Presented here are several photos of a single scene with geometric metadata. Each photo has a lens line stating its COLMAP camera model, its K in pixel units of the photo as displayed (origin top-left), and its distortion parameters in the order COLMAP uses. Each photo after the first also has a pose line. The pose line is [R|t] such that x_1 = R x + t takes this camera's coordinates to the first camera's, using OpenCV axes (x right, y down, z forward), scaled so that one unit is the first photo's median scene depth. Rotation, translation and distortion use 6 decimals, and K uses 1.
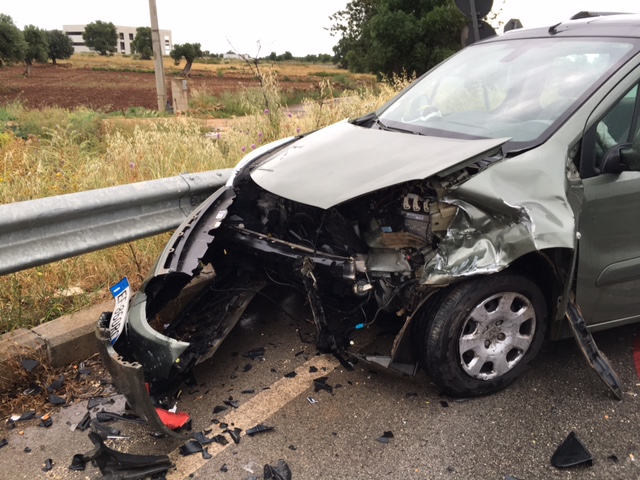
lens RADIAL K [[546.8, 0, 320.0], [0, 546.8, 240.0], [0, 0, 1]] dist [0.089663, -0.137111]
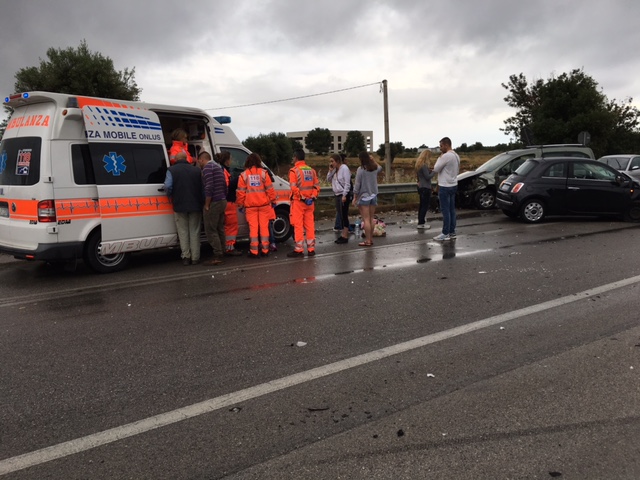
lens RADIAL K [[546.8, 0, 320.0], [0, 546.8, 240.0], [0, 0, 1]] dist [0.089663, -0.137111]
pose [[0.943898, 0.007417, -0.330153, 0.105131], [-0.059215, 0.987345, -0.147115, 0.297529], [0.324884, 0.158412, 0.932393, -0.982826]]
